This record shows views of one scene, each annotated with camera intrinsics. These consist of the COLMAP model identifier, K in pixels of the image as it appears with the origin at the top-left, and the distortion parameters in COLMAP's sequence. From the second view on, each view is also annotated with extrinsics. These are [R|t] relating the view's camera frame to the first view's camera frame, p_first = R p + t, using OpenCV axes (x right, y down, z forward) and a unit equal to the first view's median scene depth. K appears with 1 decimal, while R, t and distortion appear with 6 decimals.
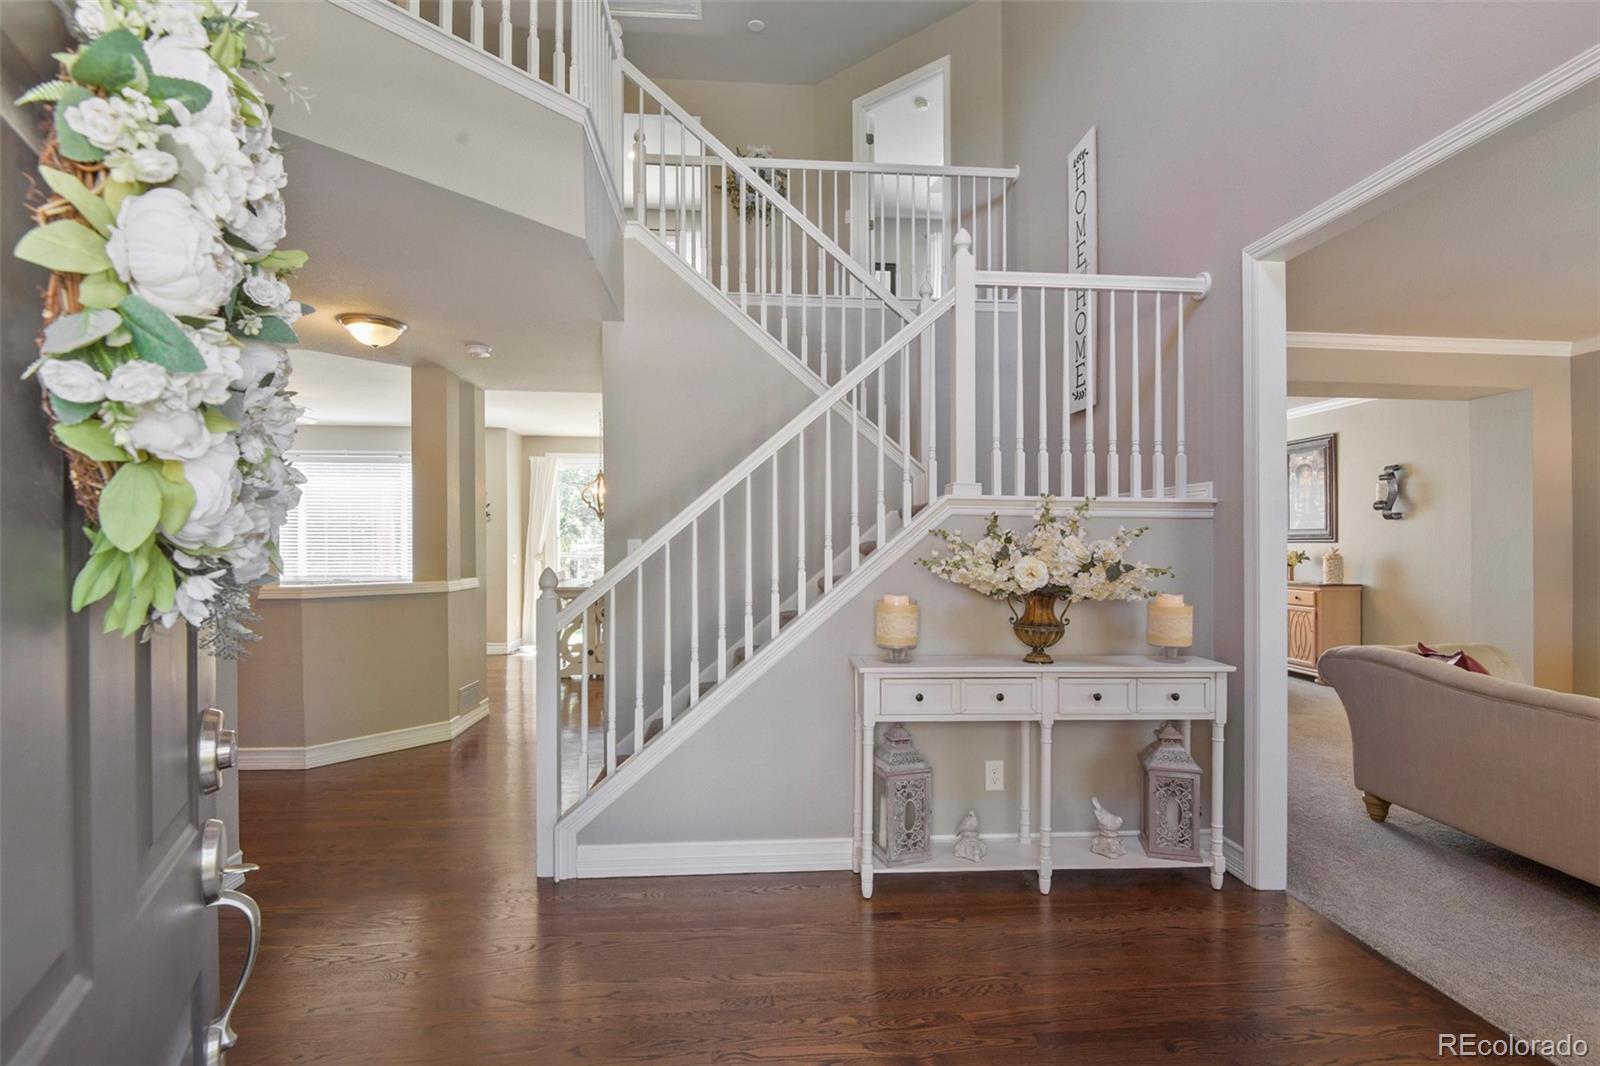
lens RADIAL K [[734.7, 0, 812.5], [0, 734.7, 538.3], [0, 0, 1]] dist [-0.014386, -0.004755]
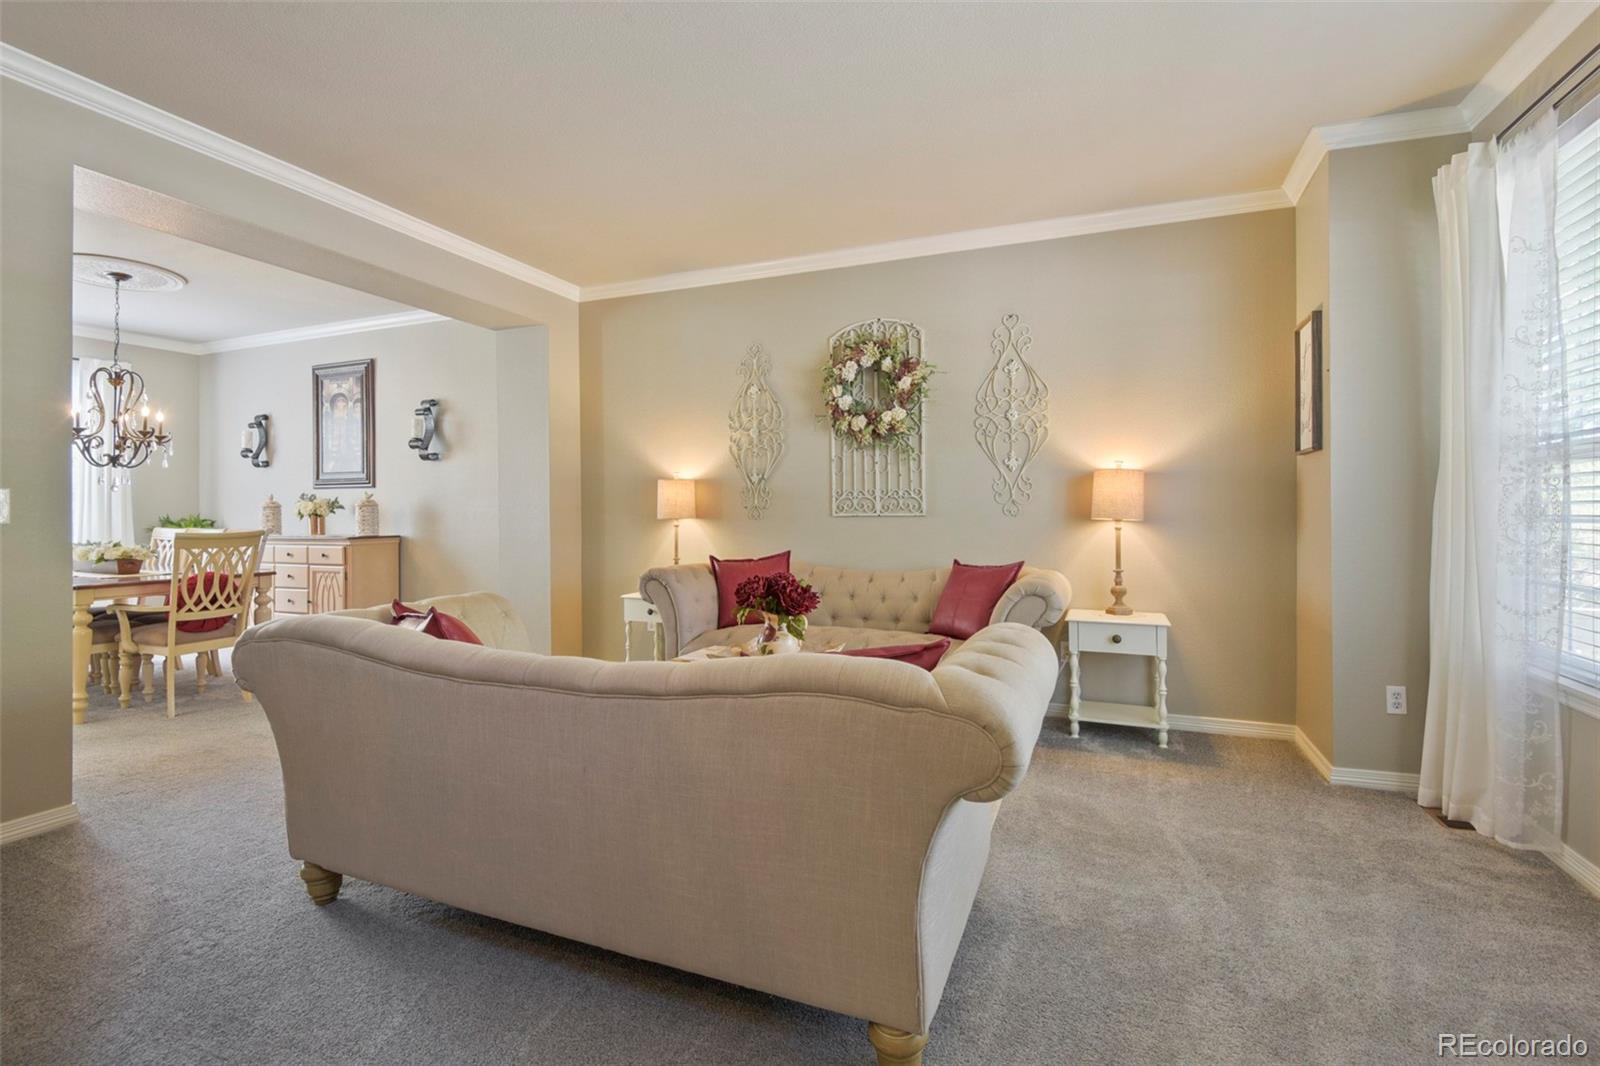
lens RADIAL K [[734.7, 0, 805.2], [0, 734.7, 521.2], [0, 0, 1]] dist [-0.014386, -0.004755]
pose [[0.455219, -0.016360, 0.890229, 0.200754], [-0.002855, 0.999799, 0.019833, 0.027773], [-0.890375, -0.011570, 0.455081, 0.174739]]
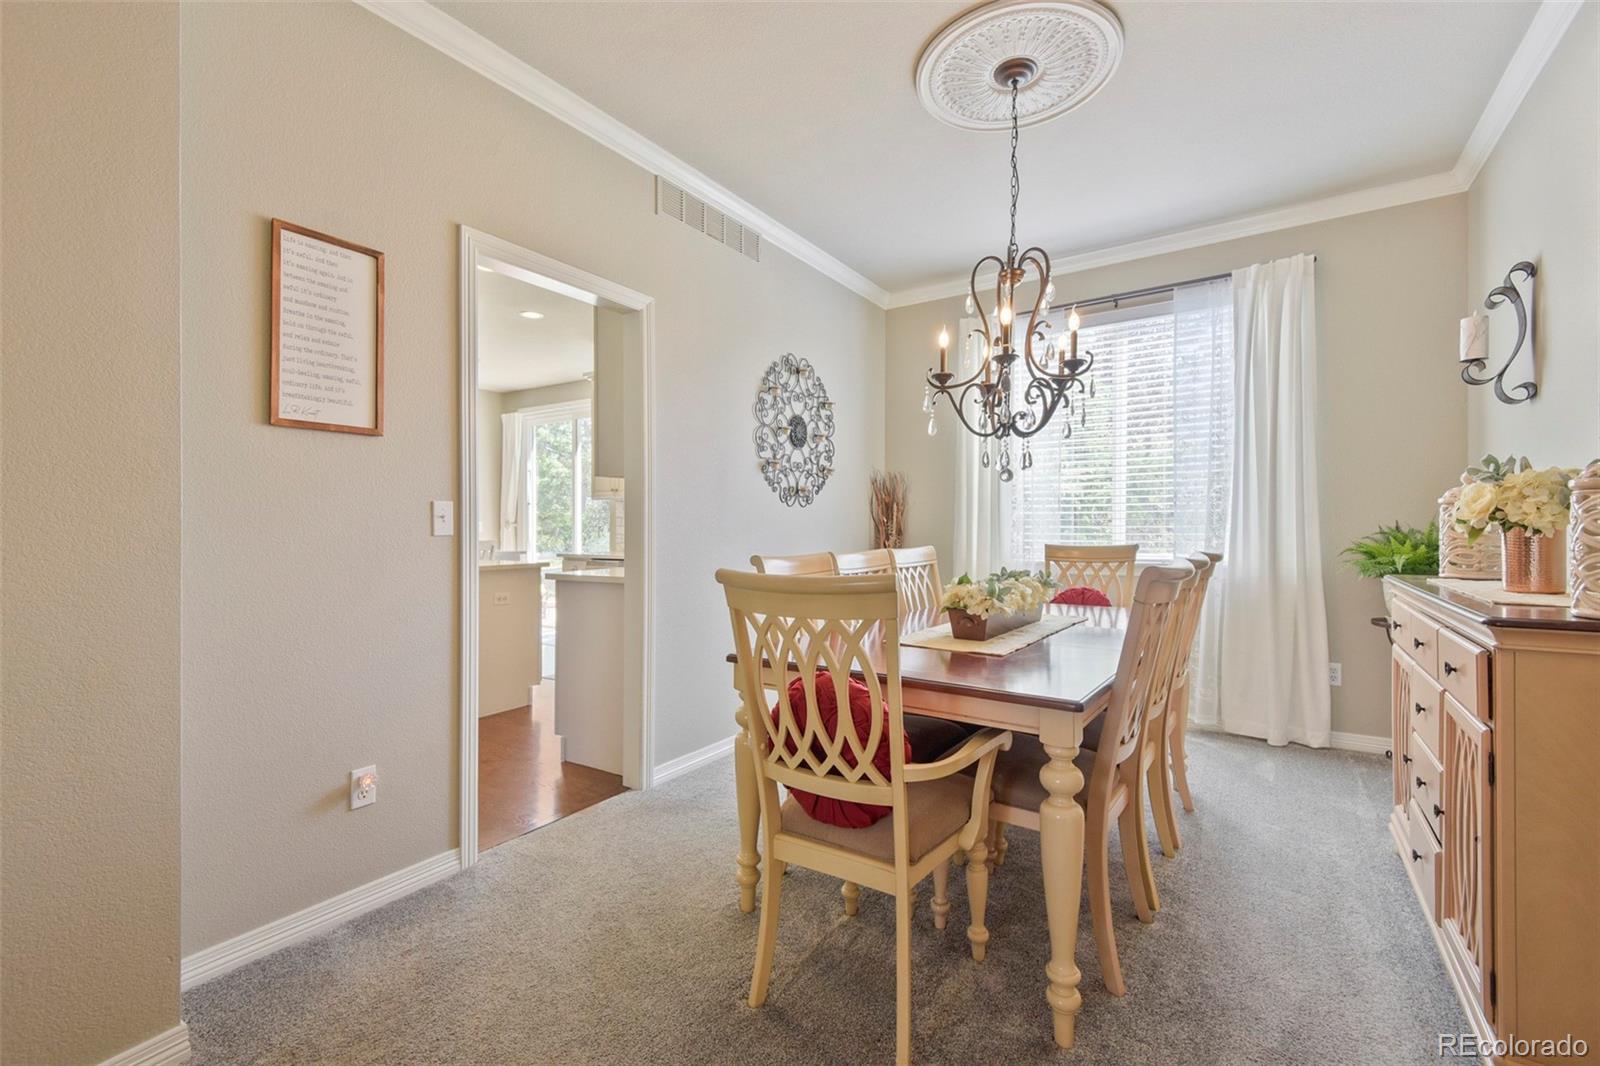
lens RADIAL K [[734.7, 0, 794.8], [0, 734.7, 532.0], [0, 0, 1]] dist [-0.014386, -0.004755]
pose [[0.781639, -0.017045, -0.623498, 0.647399], [0.017020, 0.999837, -0.005996, 0.039661], [0.623498, -0.005925, 0.781802, 0.708962]]
